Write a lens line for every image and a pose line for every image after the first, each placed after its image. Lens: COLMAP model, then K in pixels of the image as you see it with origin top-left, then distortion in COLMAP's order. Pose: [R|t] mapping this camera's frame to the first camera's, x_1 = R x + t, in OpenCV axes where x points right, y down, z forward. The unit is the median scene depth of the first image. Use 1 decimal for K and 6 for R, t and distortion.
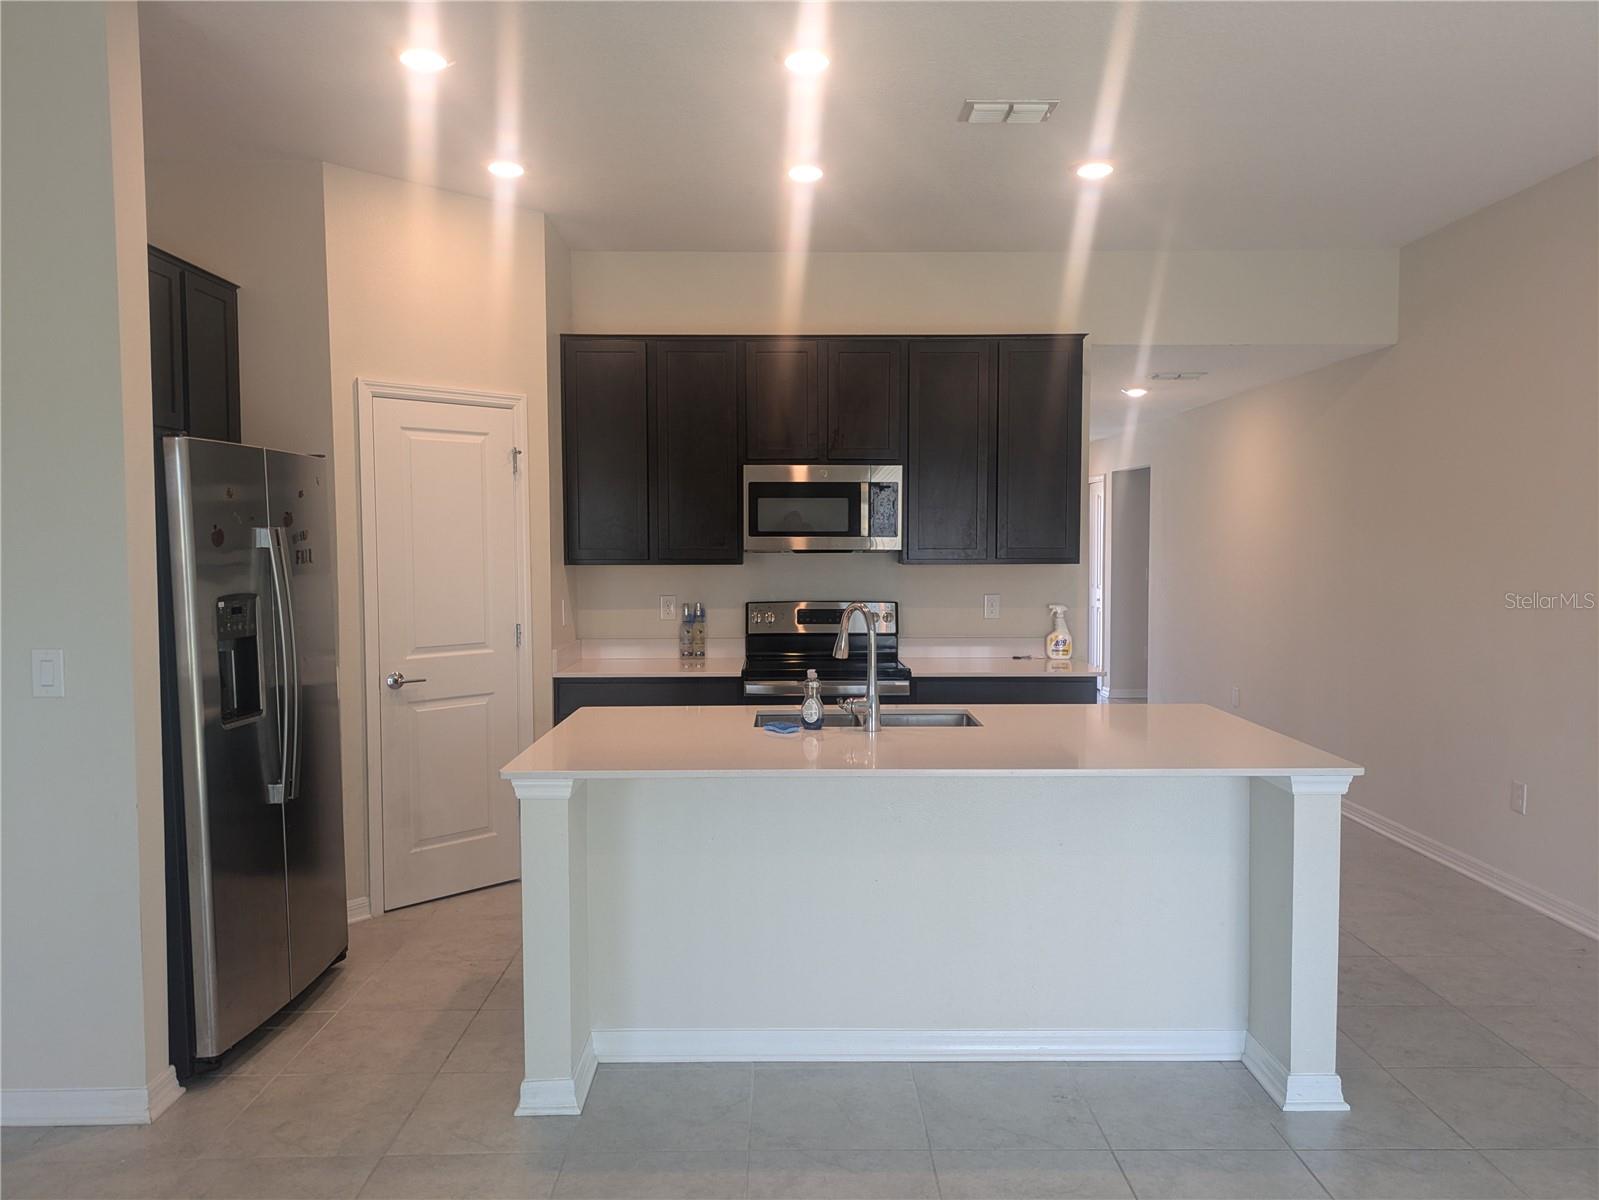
lens RADIAL K [[1168.2, 0, 791.9], [0, 1168.2, 602.4], [0, 0, 1]] dist [0.074818, -0.053119]
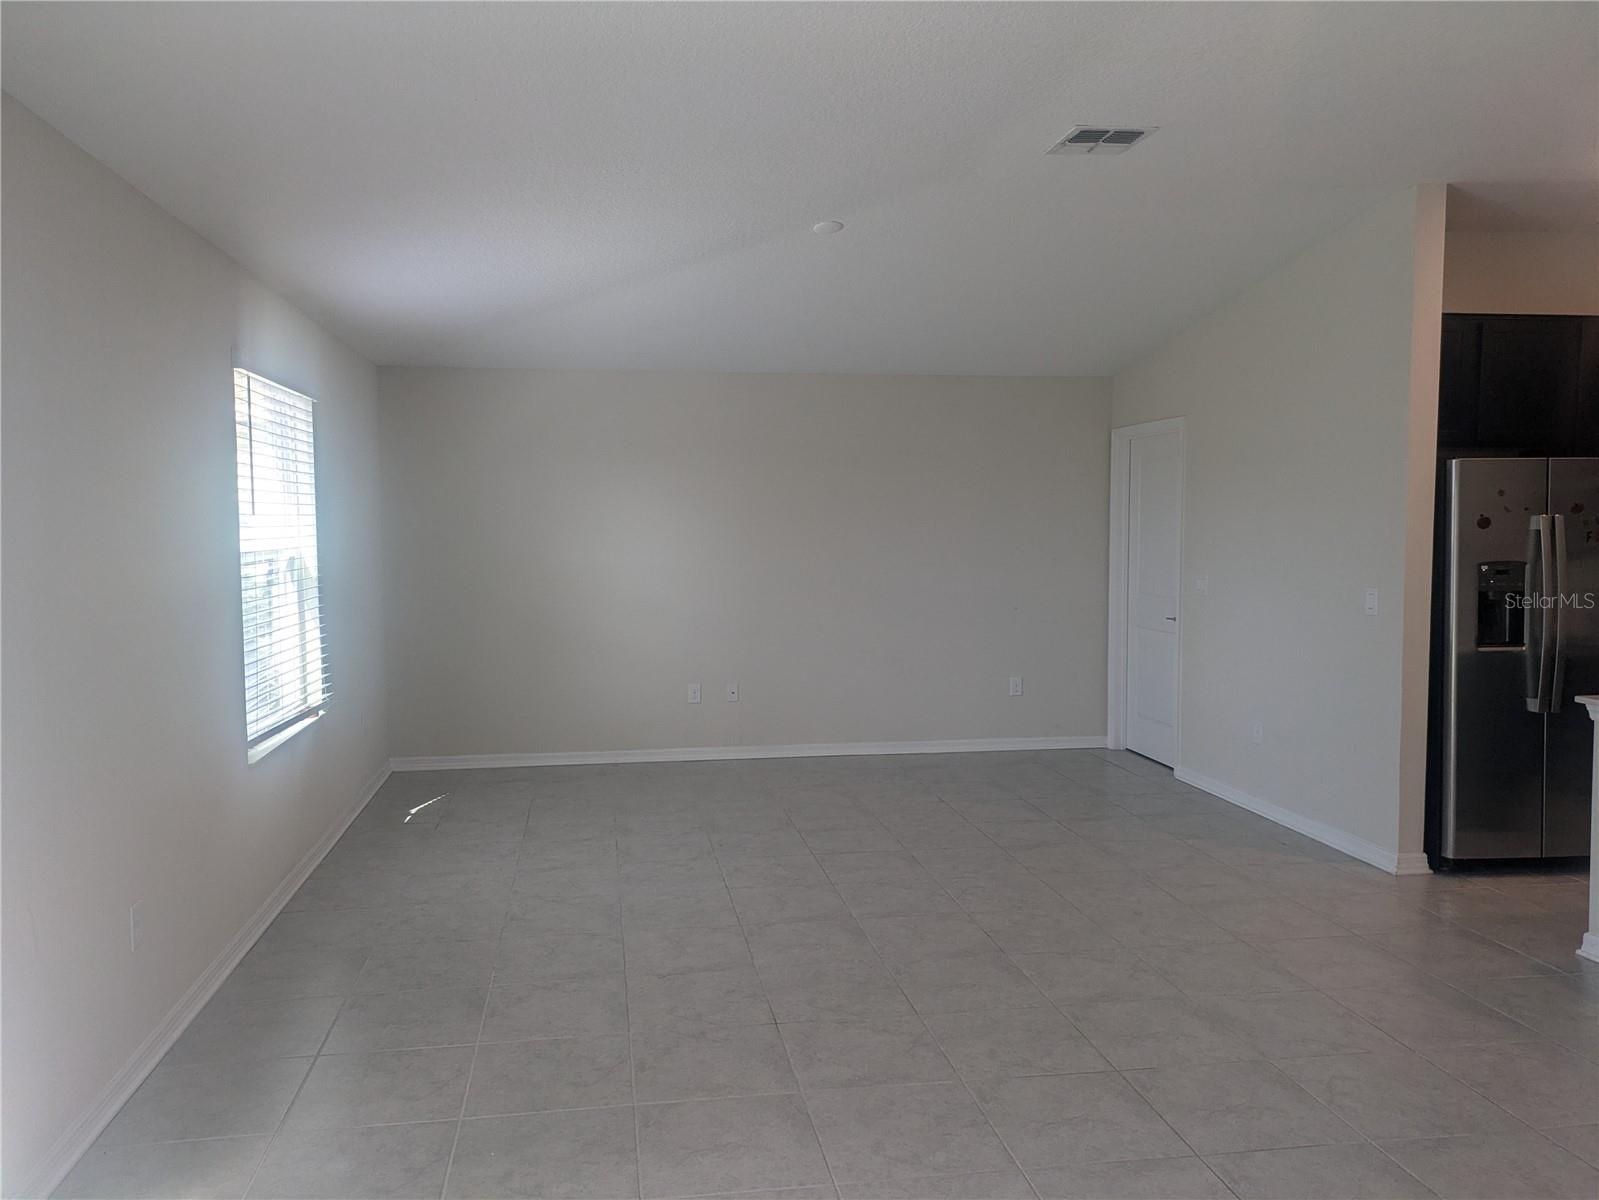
lens RADIAL K [[1168.2, 0, 791.9], [0, 1168.2, 602.4], [0, 0, 1]] dist [0.074818, -0.053119]
pose [[0.154698, 0.067484, -0.985654, 0.572806], [-0.050145, 0.996915, 0.060385, -0.000828], [0.986688, 0.040084, 0.157604, -0.065385]]
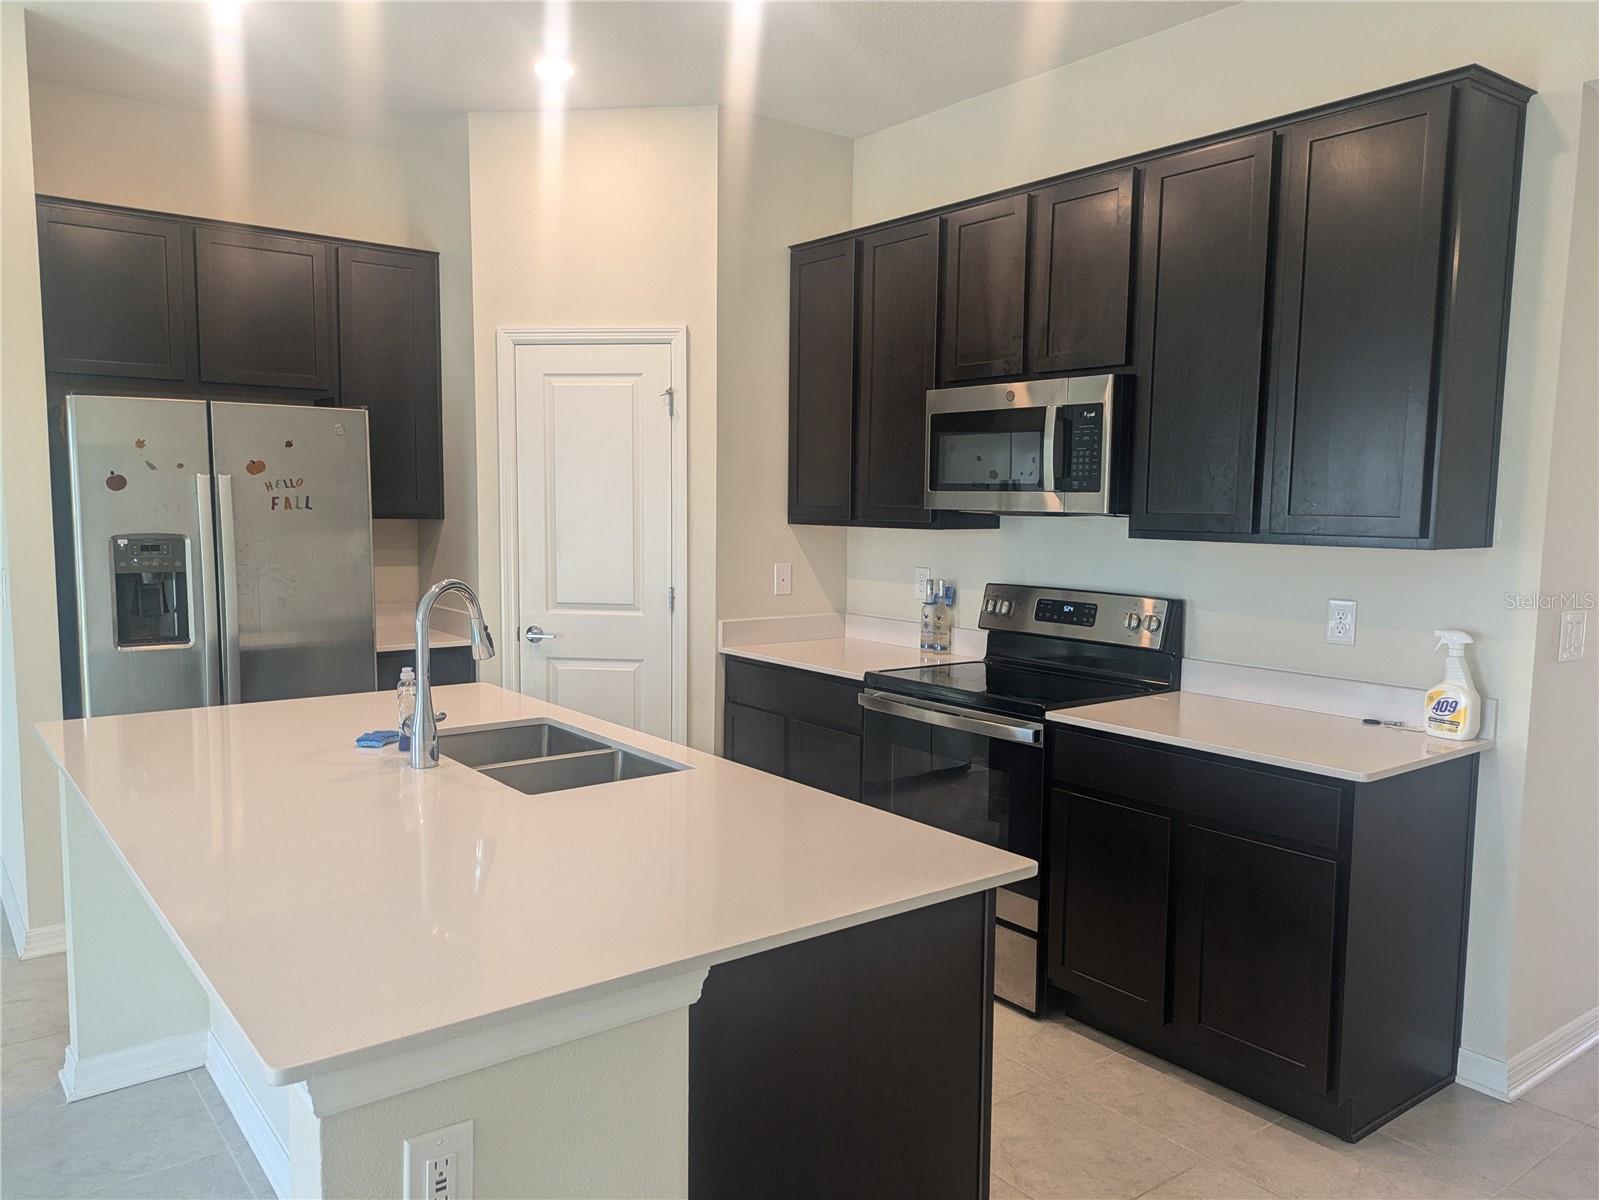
lens RADIAL K [[1168.2, 0, 791.9], [0, 1168.2, 602.4], [0, 0, 1]] dist [0.074818, -0.053119]
pose [[0.596574, 0.081494, -0.798410, 0.537569], [-0.054349, 0.996650, 0.061118, -0.029547], [0.800716, 0.006931, 0.599004, 0.547140]]
